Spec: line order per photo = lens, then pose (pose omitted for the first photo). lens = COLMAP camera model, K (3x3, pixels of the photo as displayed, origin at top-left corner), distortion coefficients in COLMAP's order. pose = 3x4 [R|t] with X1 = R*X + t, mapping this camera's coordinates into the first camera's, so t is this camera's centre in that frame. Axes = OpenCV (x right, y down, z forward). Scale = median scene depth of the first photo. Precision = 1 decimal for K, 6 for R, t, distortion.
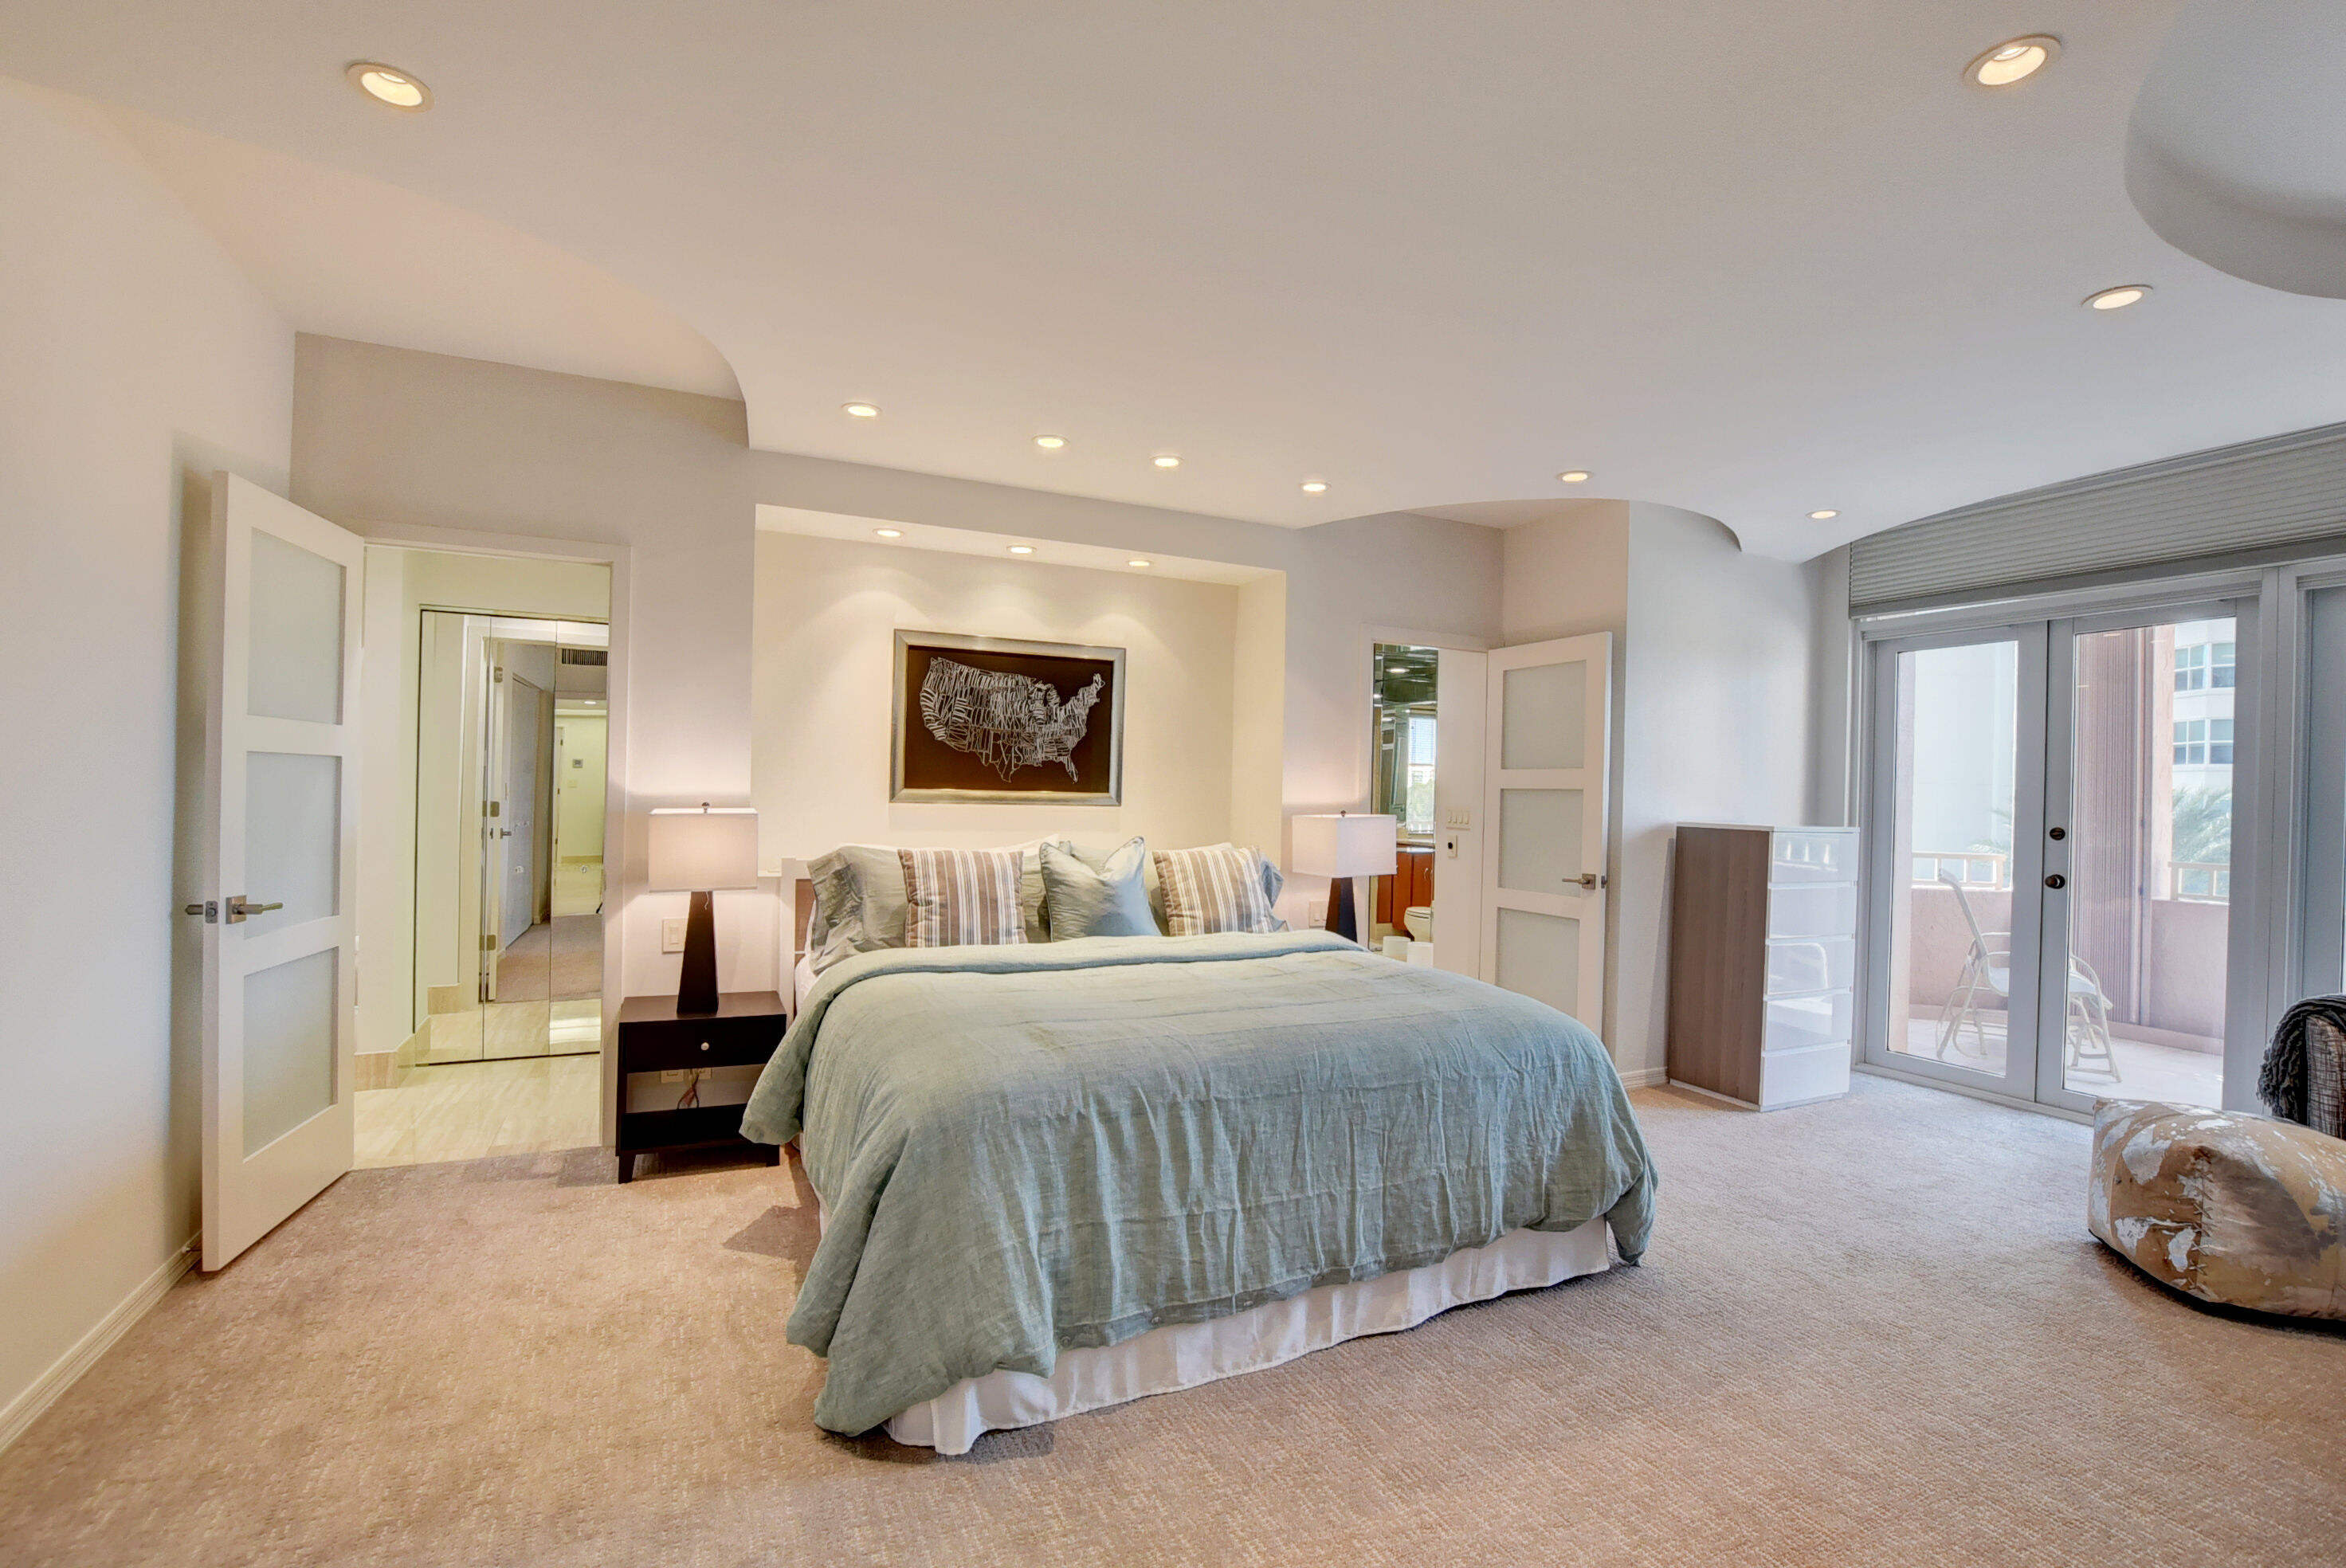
lens RADIAL K [[1034.8, 0, 1172.8], [0, 1034.8, 795.6], [0, 0, 1]] dist [-0.036726, 0.005659]
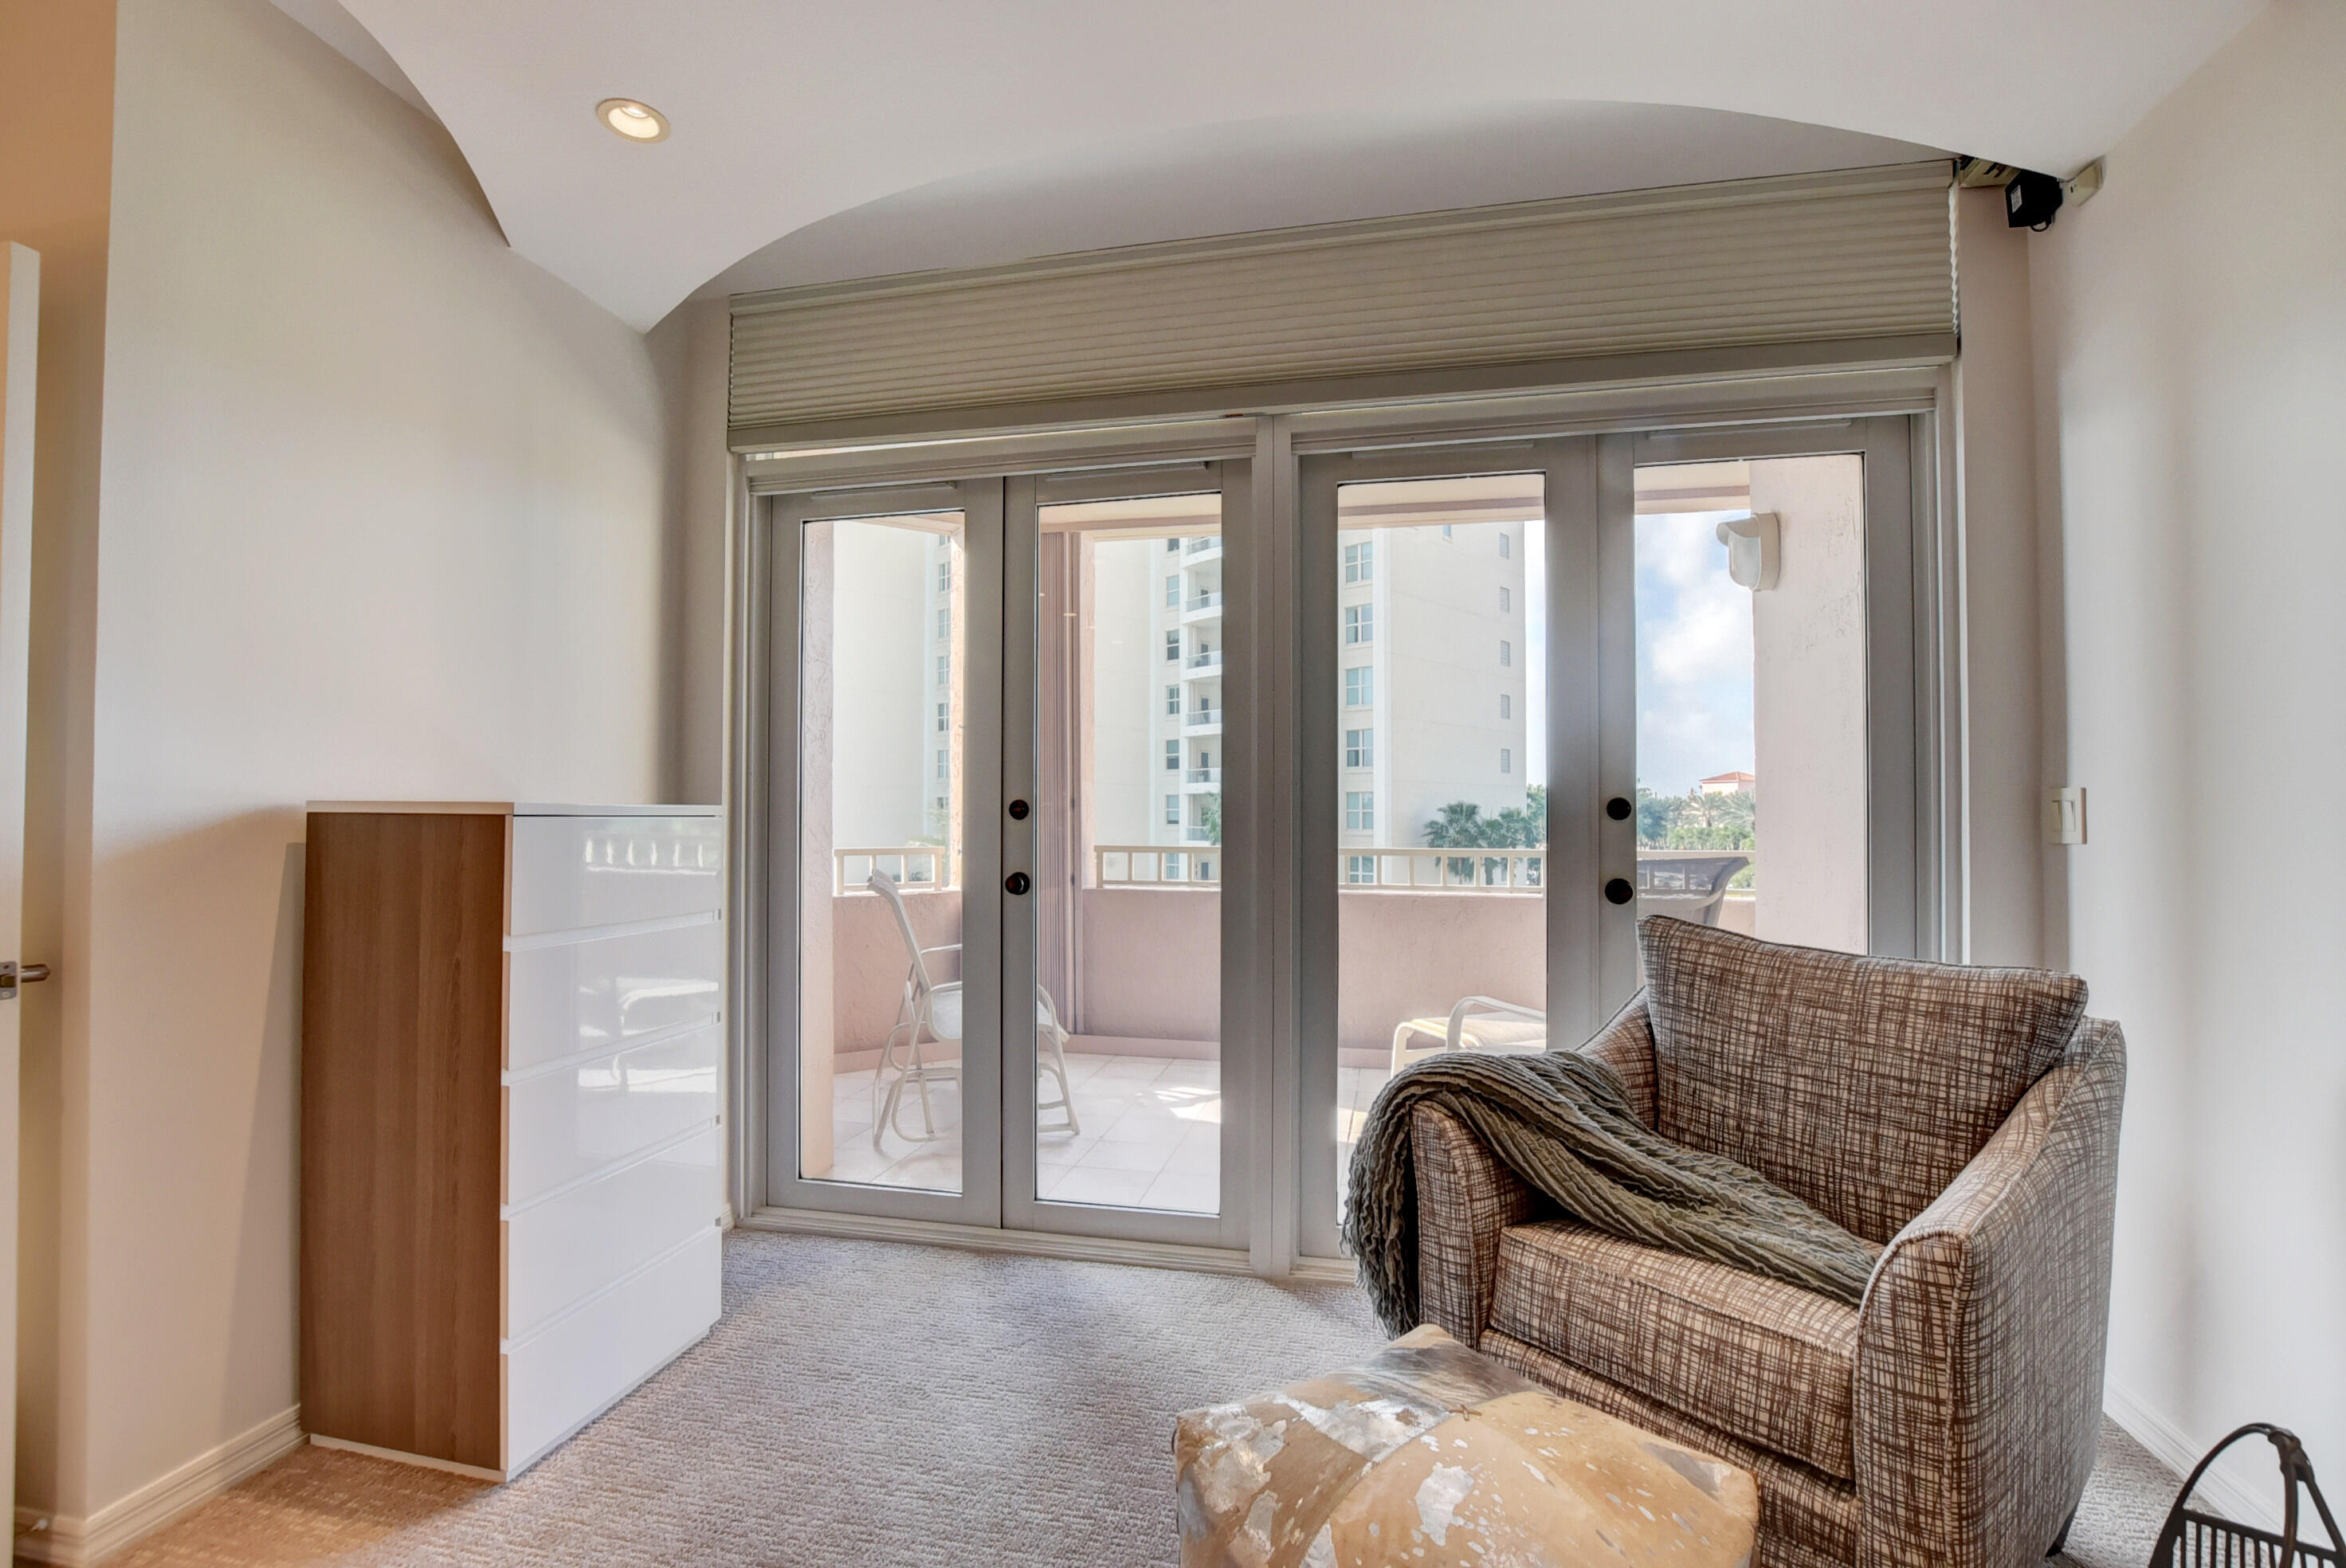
lens RADIAL K [[1034.8, 0, 1172.8], [0, 1034.8, 795.6], [0, 0, 1]] dist [-0.036726, 0.005659]
pose [[0.608790, -0.009301, 0.793277, 0.393370], [0.014425, 0.999896, 0.000653, 0.028665], [-0.793200, 0.011045, 0.608860, 0.496583]]
